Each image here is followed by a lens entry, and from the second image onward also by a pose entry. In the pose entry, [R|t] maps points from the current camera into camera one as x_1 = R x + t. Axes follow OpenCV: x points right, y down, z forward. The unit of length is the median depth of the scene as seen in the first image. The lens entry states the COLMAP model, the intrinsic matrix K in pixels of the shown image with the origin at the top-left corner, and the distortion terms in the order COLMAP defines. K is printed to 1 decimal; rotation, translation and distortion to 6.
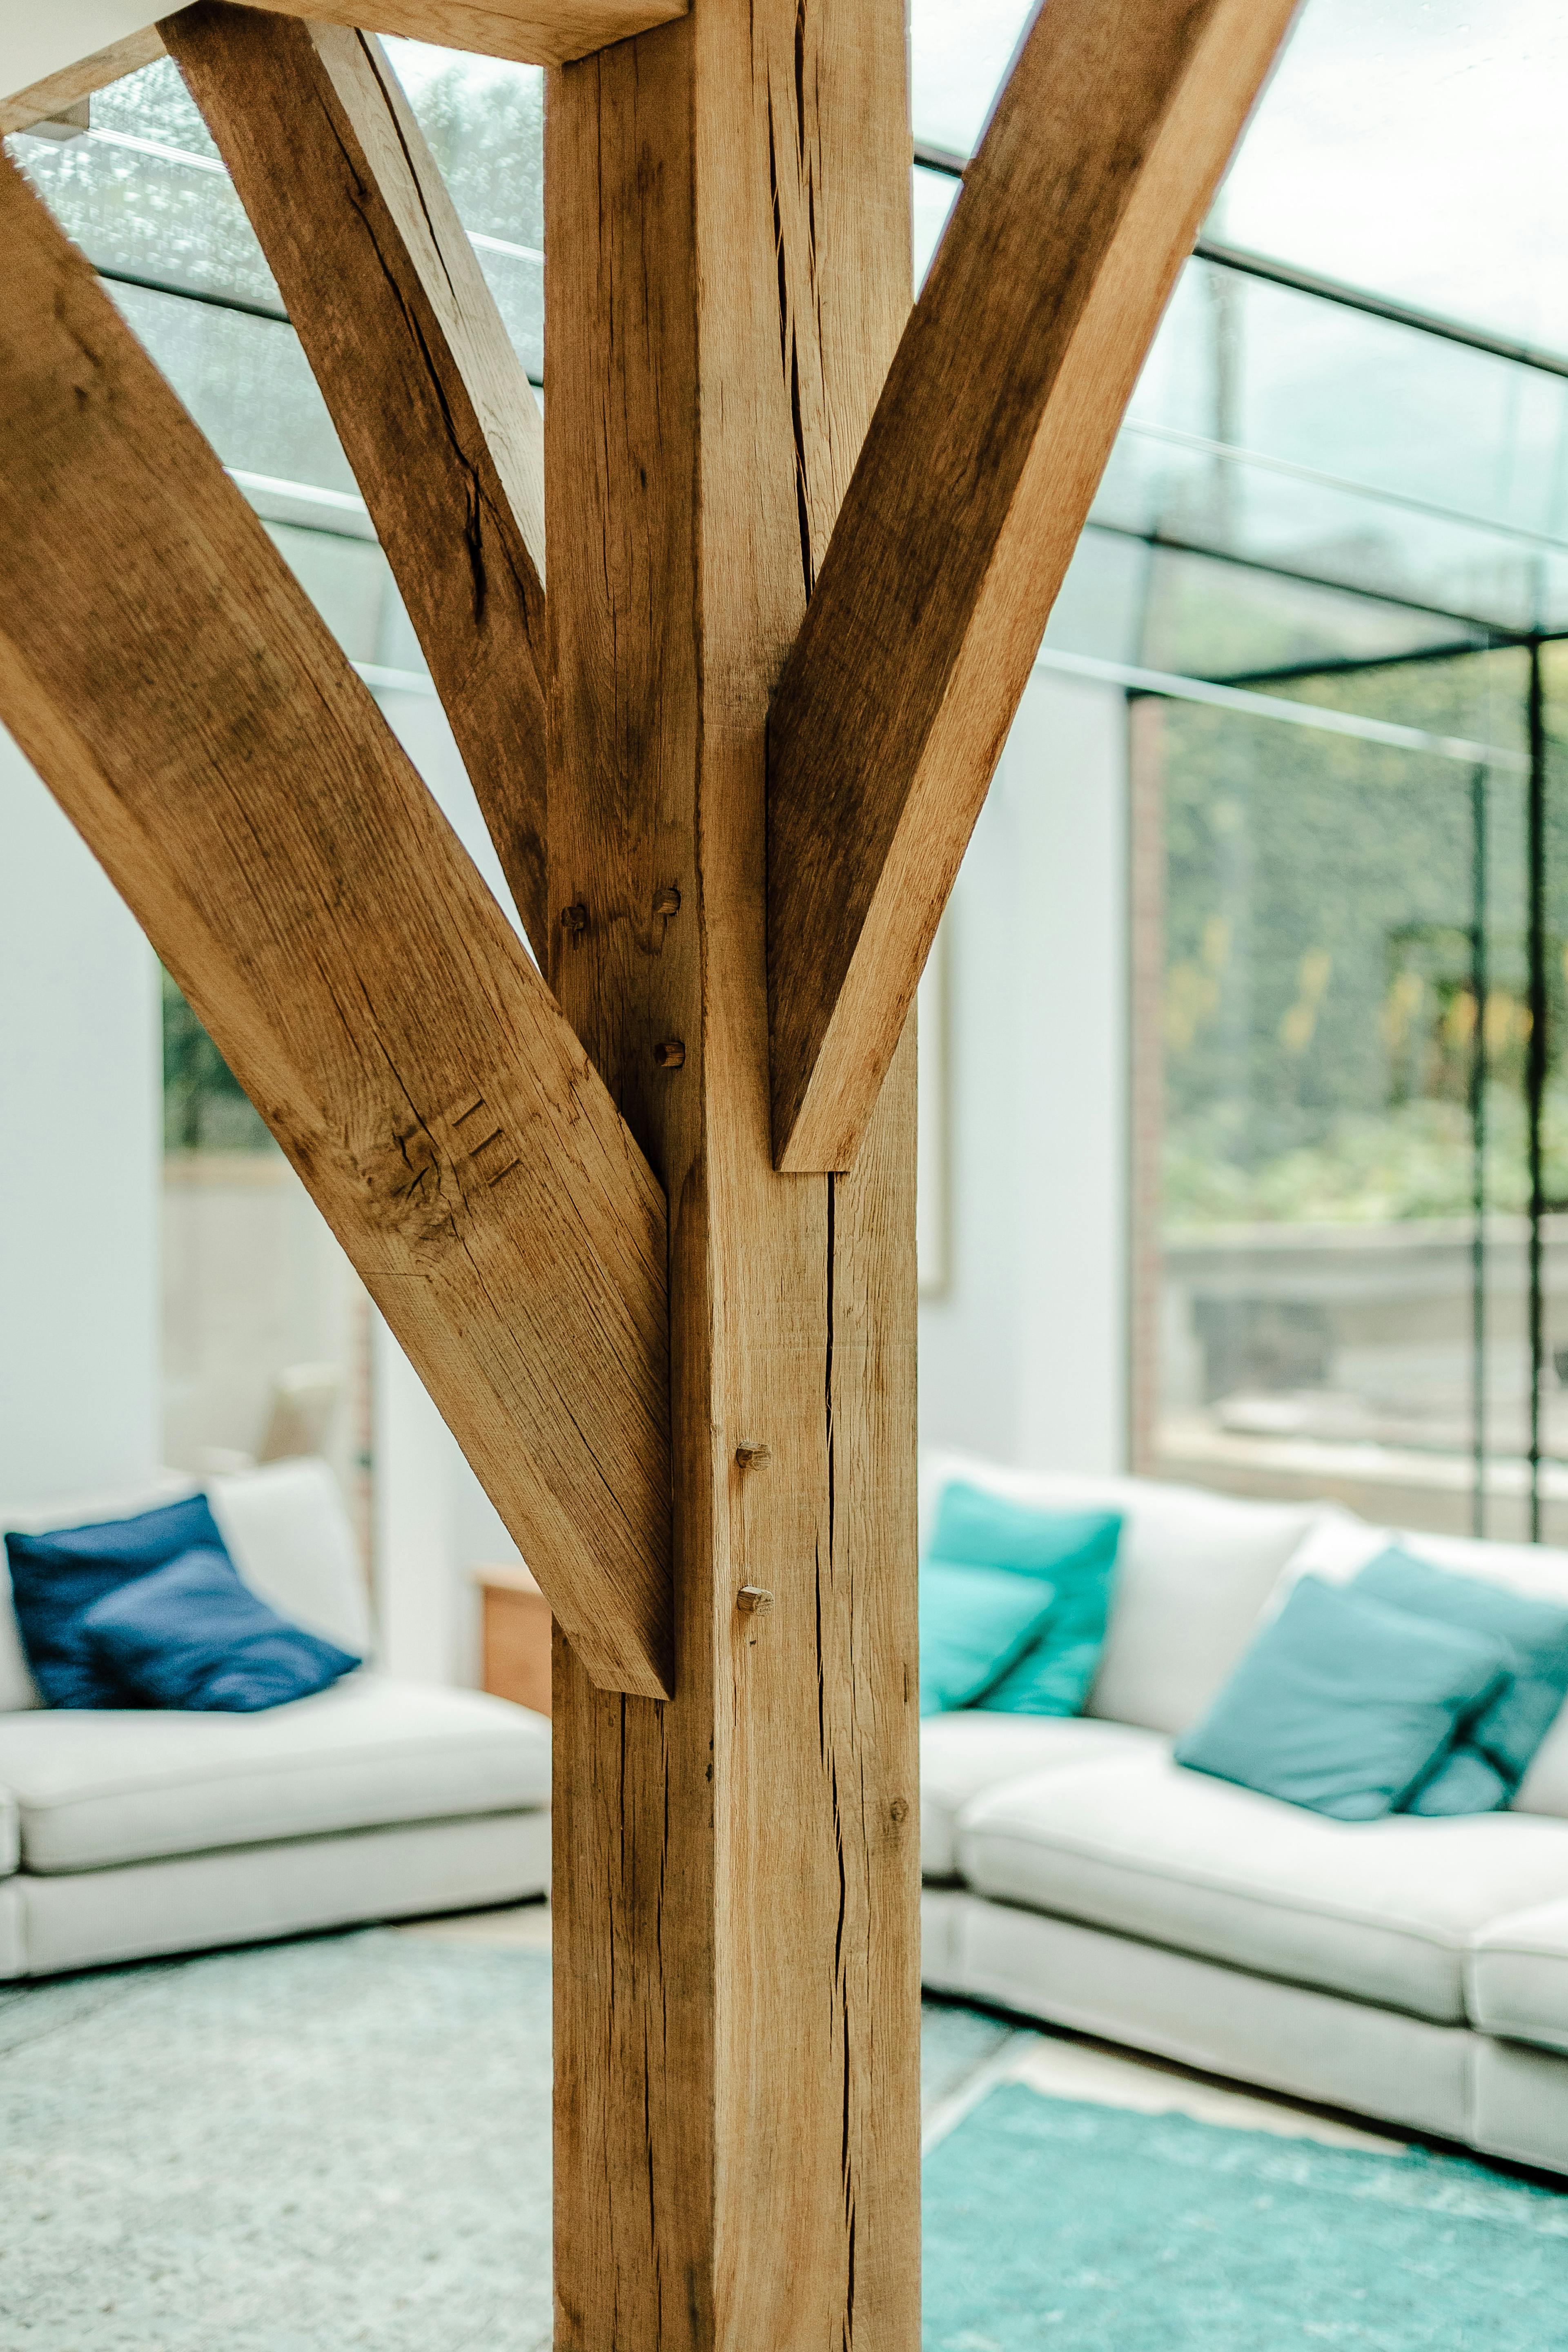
lens RADIAL K [[3488.5, 0, 784.0], [0, 3488.5, 1176.0], [0, 0, 1]] dist [-0.001586, 0.004028]
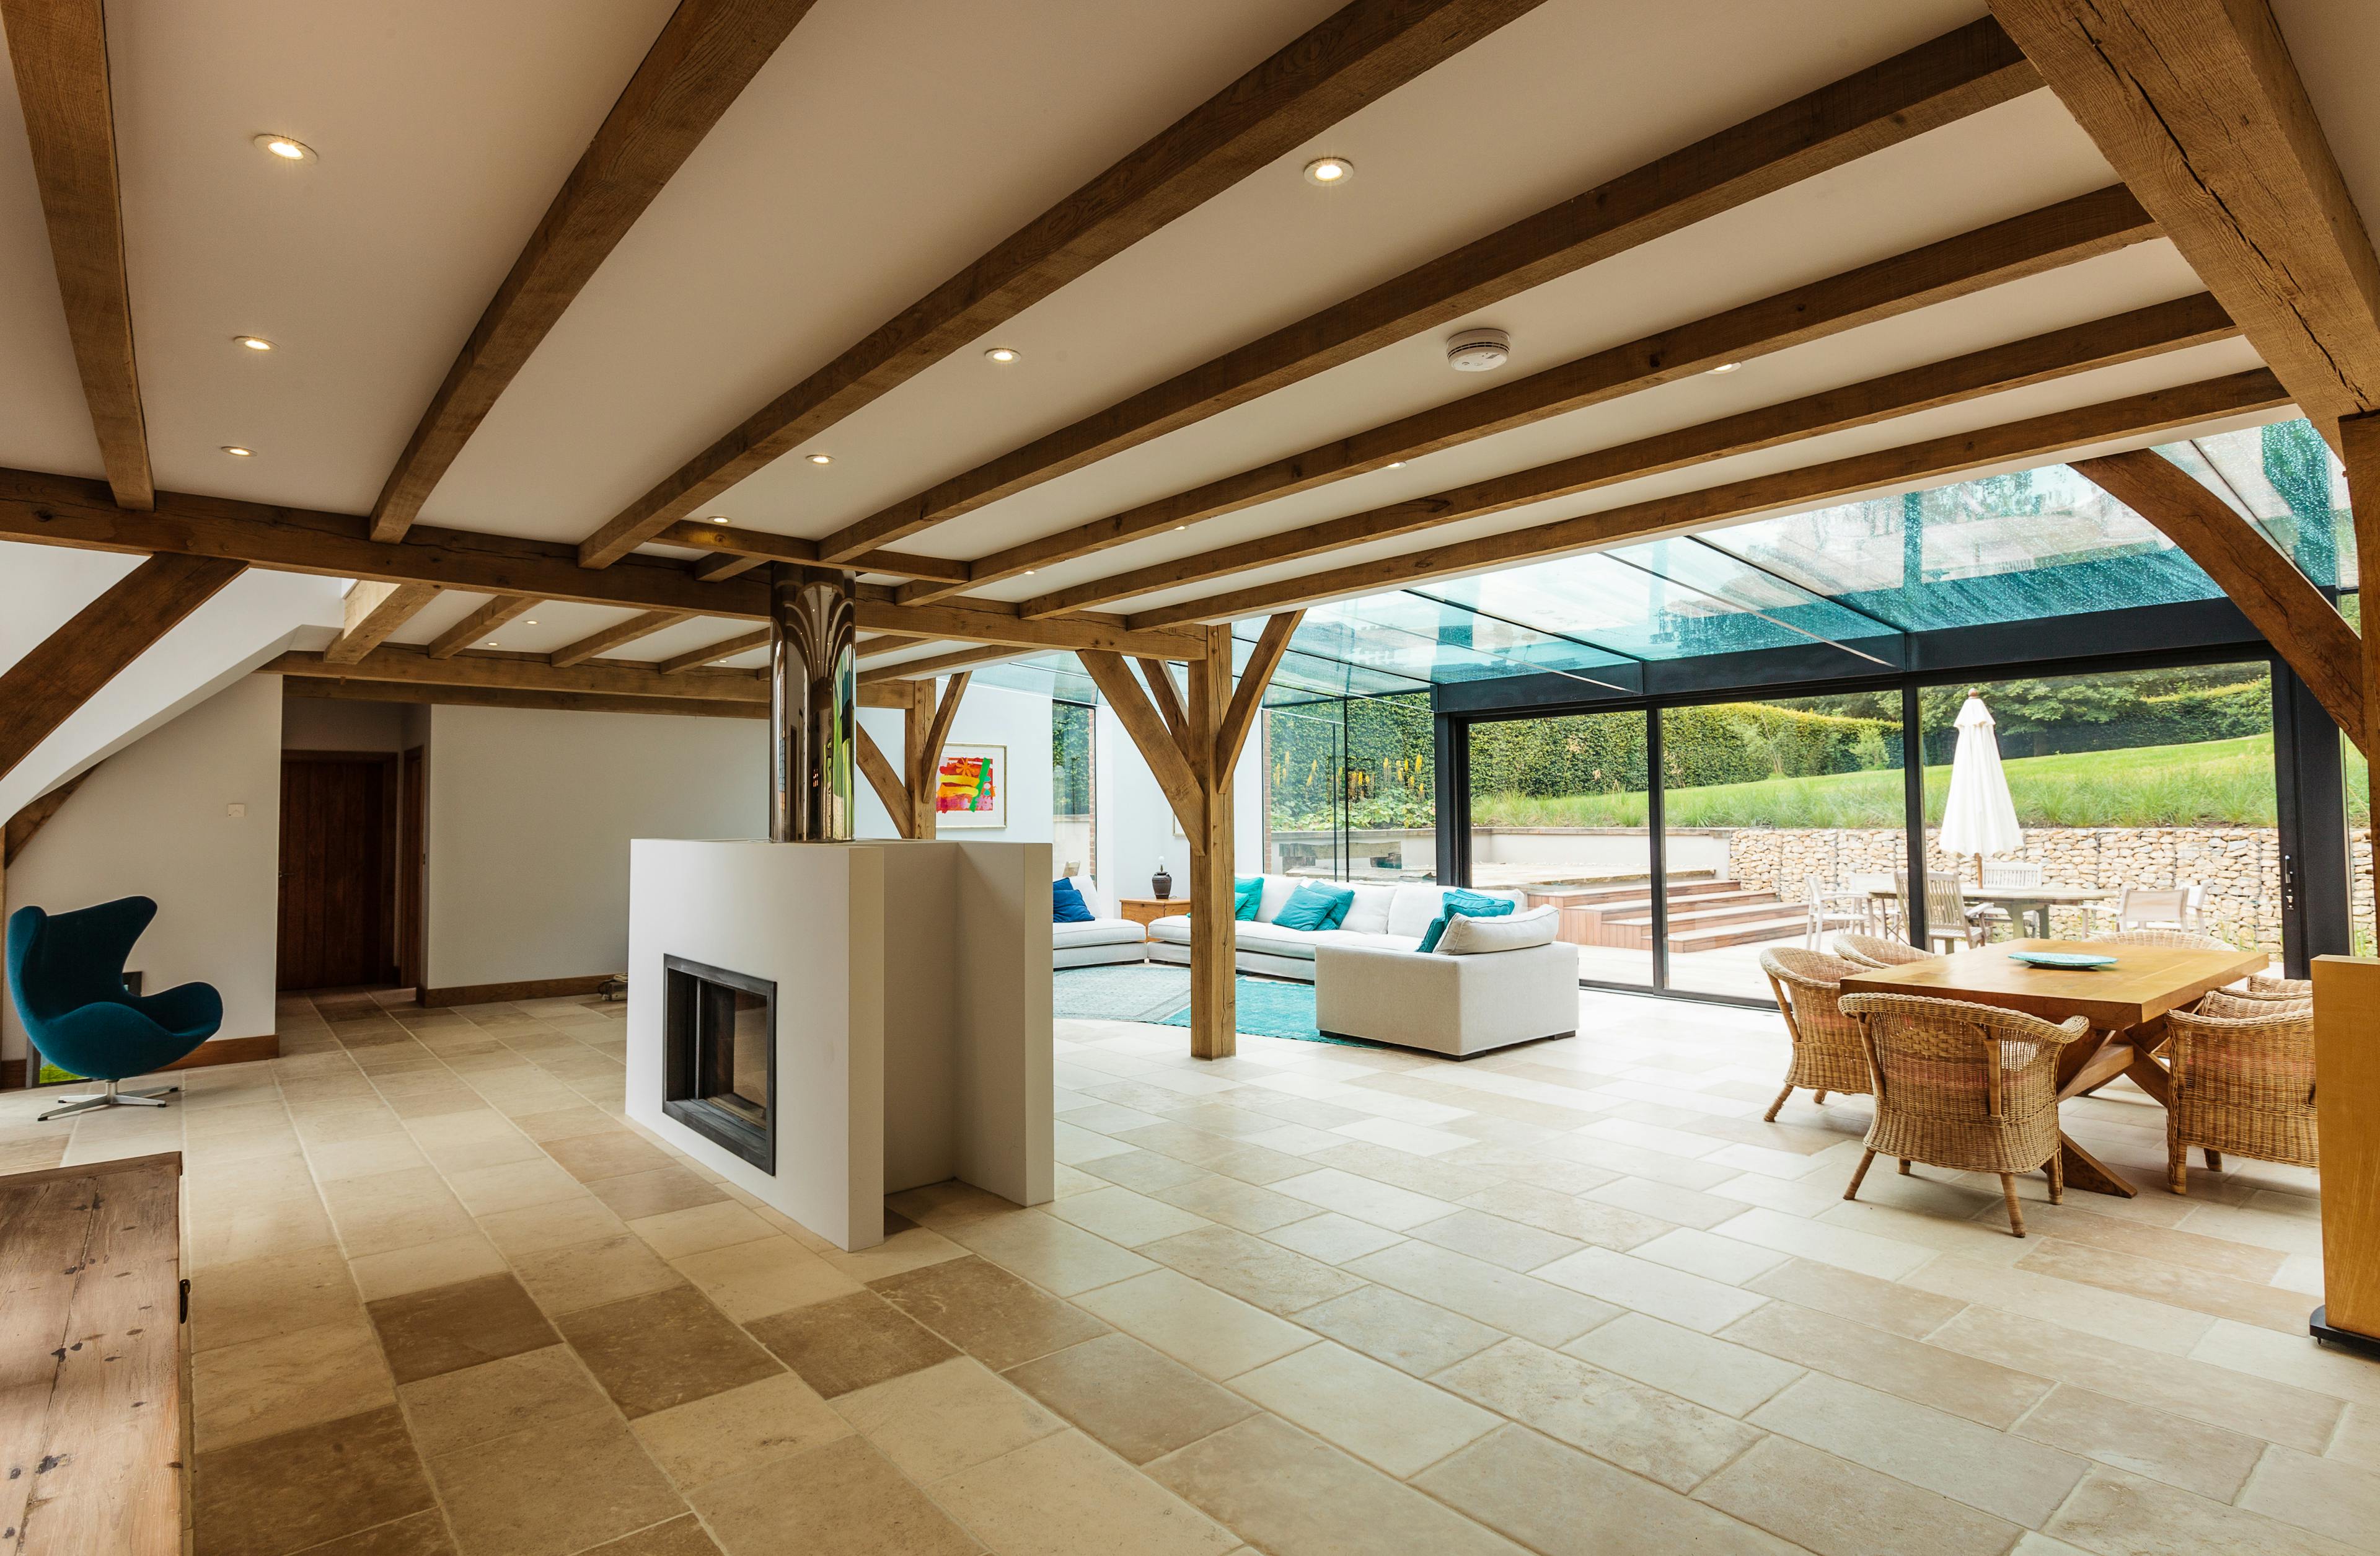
lens RADIAL K [[1199.6, 0, 1180.2], [0, 1199.6, 769.1], [0, 0, 1]] dist [-0.000304, -0.000744]
pose [[0.999678, -0.004361, 0.024998, -0.167070], [0.005706, 0.998525, -0.053992, 0.096982], [-0.024725, 0.054117, 0.998228, -1.925775]]
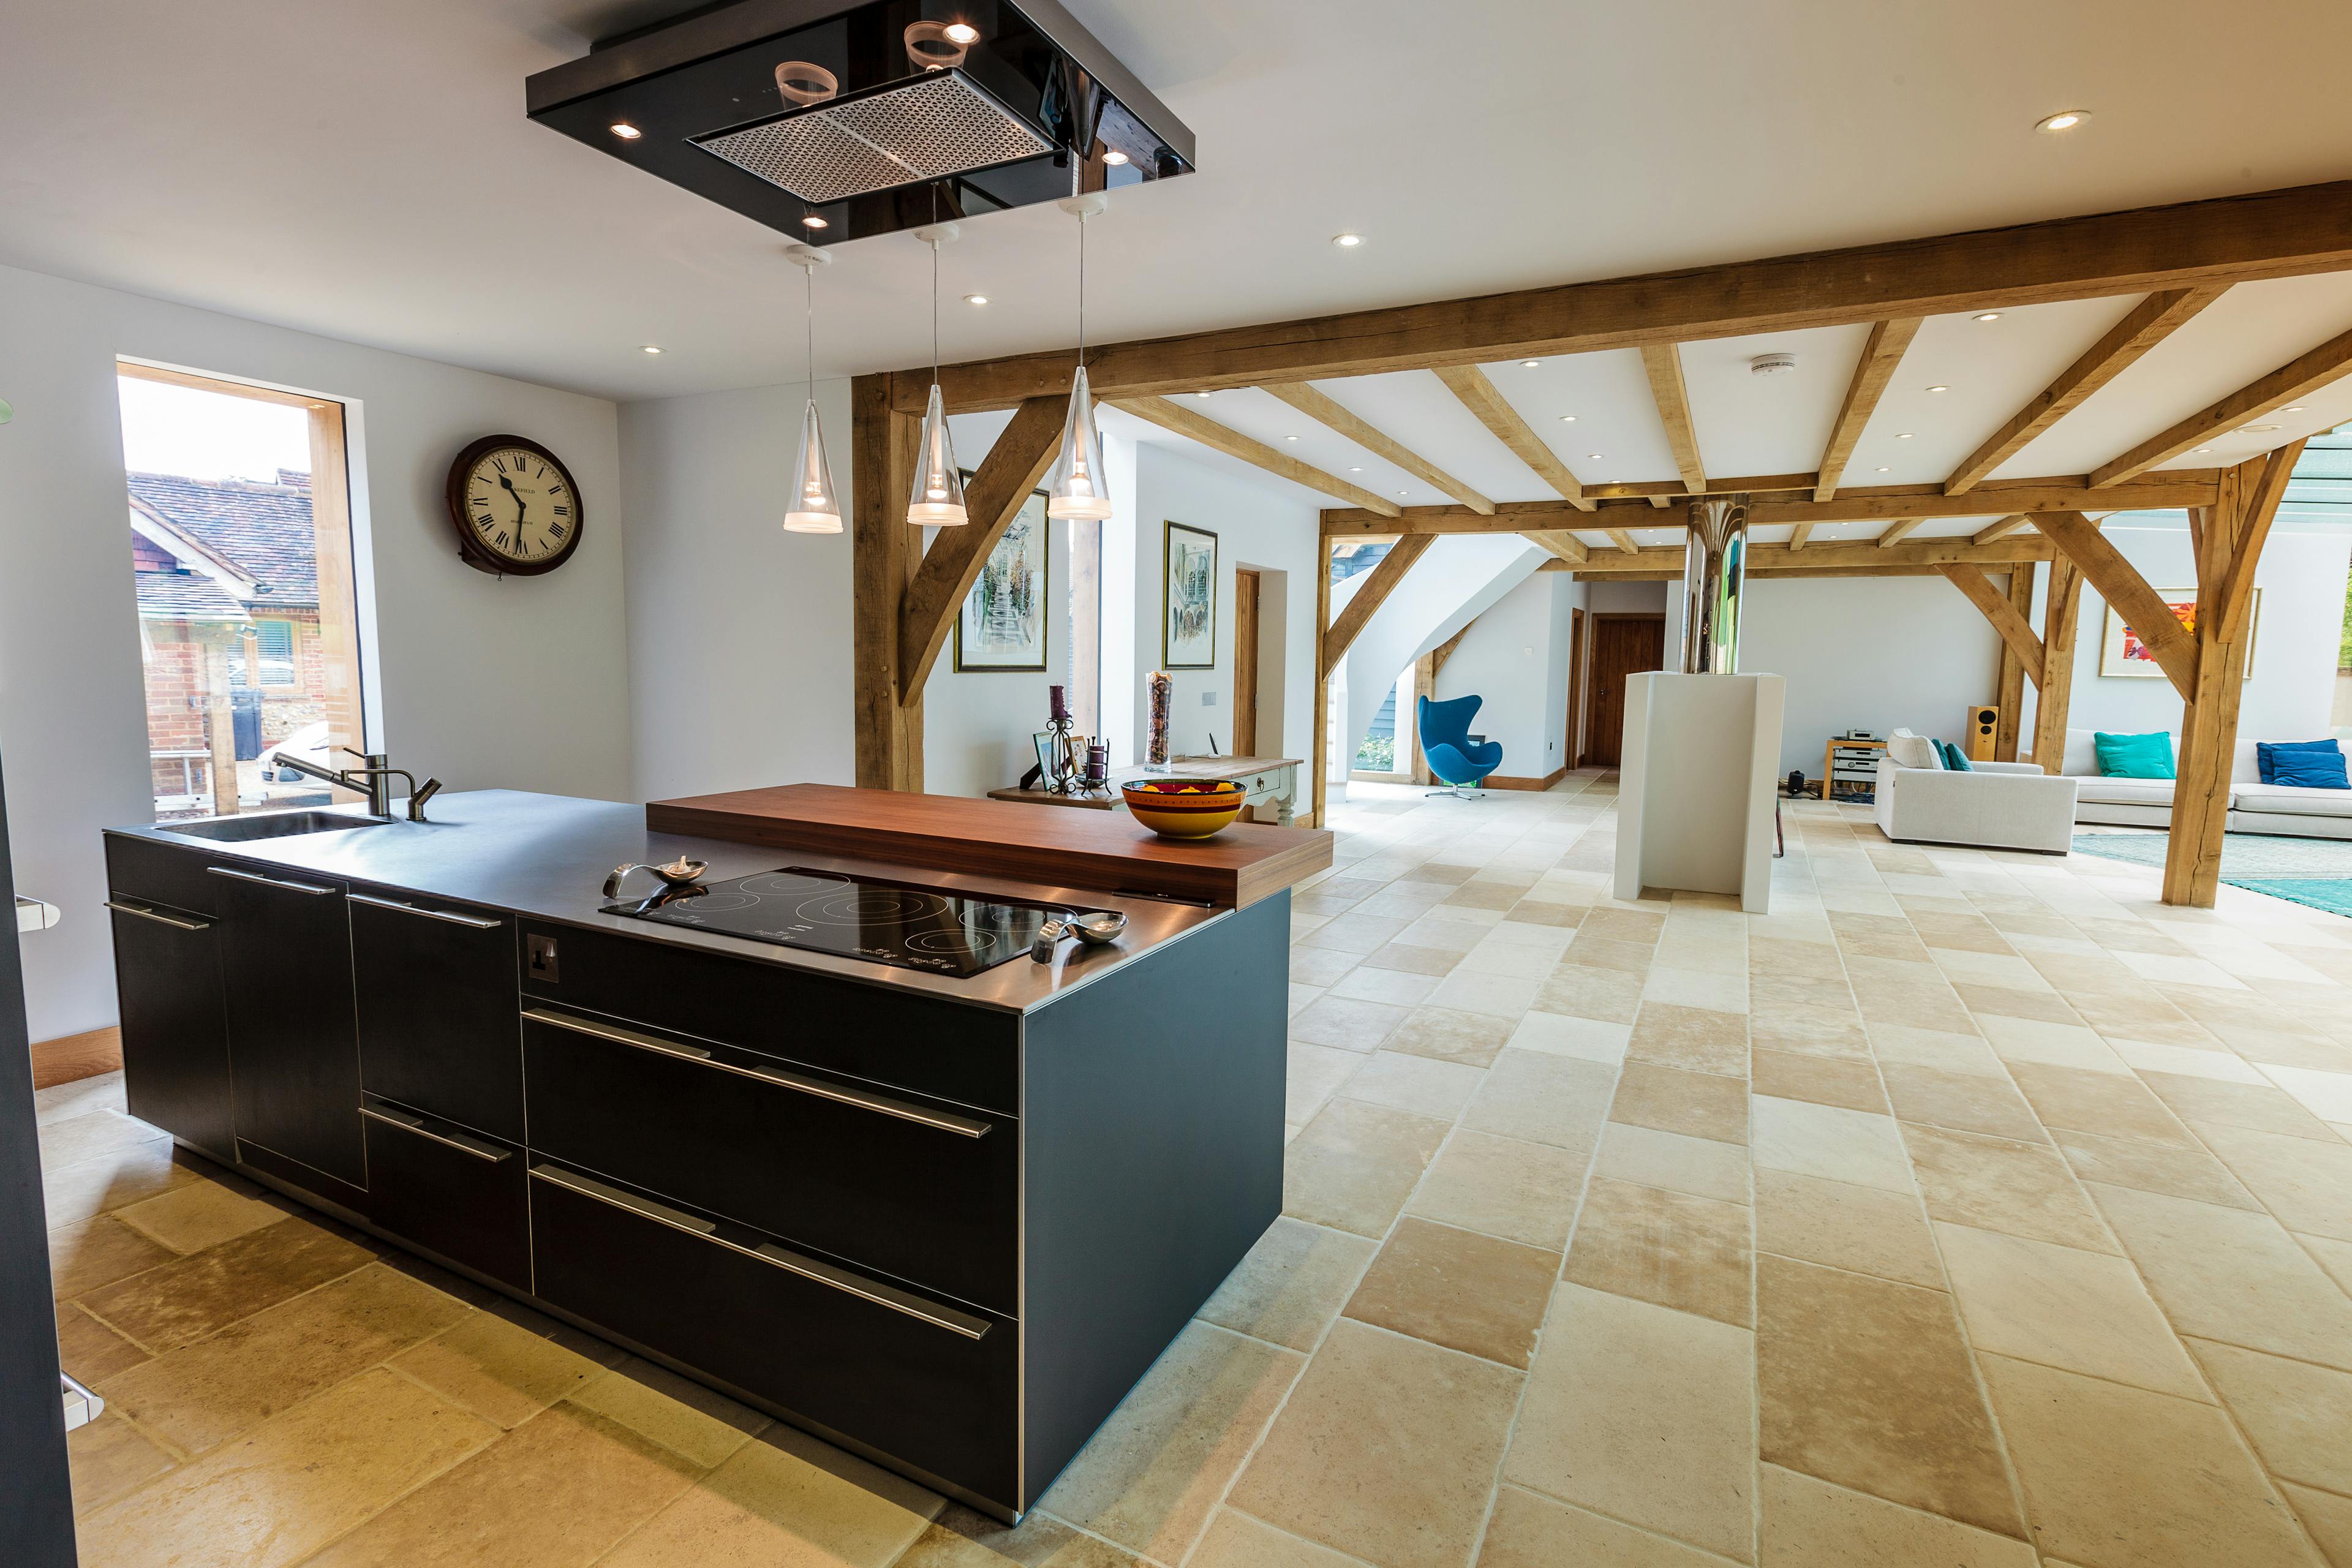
lens RADIAL K [[1104.4, 0, 1175.8], [0, 1104.4, 773.2], [0, 0, 1]] dist [0.000355, 0.000128]
pose [[0.411857, 0.104113, -0.905281, 1.391385], [-0.027903, 0.994427, 0.101671, 0.109621], [0.910821, -0.016613, 0.412467, -2.347881]]
